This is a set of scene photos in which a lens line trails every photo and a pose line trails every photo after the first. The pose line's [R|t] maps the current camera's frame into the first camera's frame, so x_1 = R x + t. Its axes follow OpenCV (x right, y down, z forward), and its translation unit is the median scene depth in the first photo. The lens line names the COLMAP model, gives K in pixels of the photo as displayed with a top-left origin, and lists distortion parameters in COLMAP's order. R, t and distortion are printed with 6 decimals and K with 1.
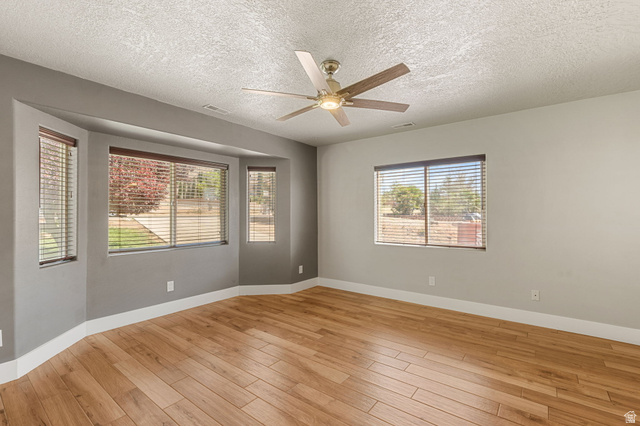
lens RADIAL K [[302.9, 0, 322.0], [0, 302.9, 214.4], [0, 0, 1]] dist [-0.003583, -0.000324]
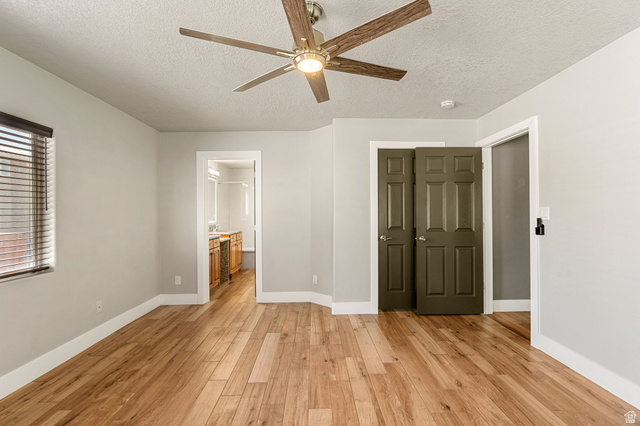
lens RADIAL K [[302.9, 0, 322.0], [0, 302.9, 214.4], [0, 0, 1]] dist [-0.003583, -0.000324]
pose [[-0.645769, -0.000076, 0.763532, -0.463675], [0.009703, 0.999918, 0.008306, -0.008341], [-0.763471, 0.012772, -0.645716, 1.227918]]
